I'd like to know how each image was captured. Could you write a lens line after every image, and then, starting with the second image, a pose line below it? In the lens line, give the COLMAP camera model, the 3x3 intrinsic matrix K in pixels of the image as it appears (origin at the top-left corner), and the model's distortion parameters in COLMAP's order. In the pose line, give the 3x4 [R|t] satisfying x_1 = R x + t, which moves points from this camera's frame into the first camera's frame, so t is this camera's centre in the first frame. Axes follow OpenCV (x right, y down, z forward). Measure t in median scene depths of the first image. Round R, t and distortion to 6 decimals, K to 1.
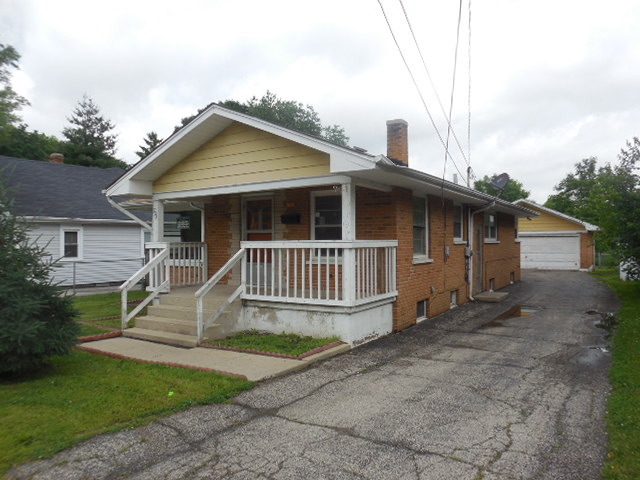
lens RADIAL K [[504.1, 0, 320.0], [0, 504.1, 240.0], [0, 0, 1]] dist [-0.053130, -0.004507]
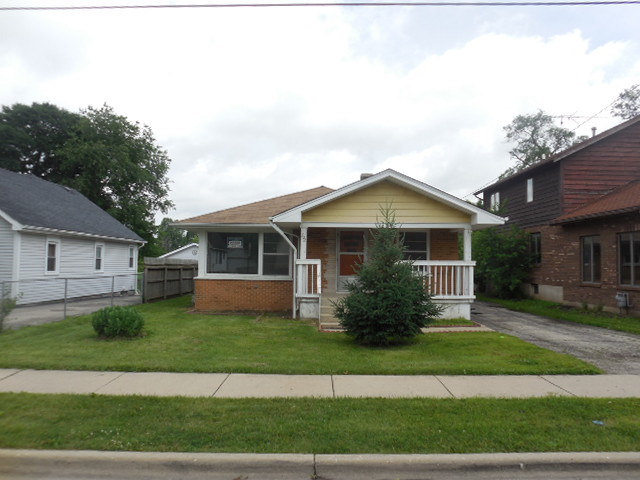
lens RADIAL K [[504.1, 0, 320.0], [0, 504.1, 240.0], [0, 0, 1]] dist [-0.053130, -0.004507]
pose [[0.803689, 0.040804, 0.593649, -1.073784], [-0.019674, 0.998923, -0.042026, 0.007478], [-0.594724, 0.022096, 0.803626, -0.075142]]
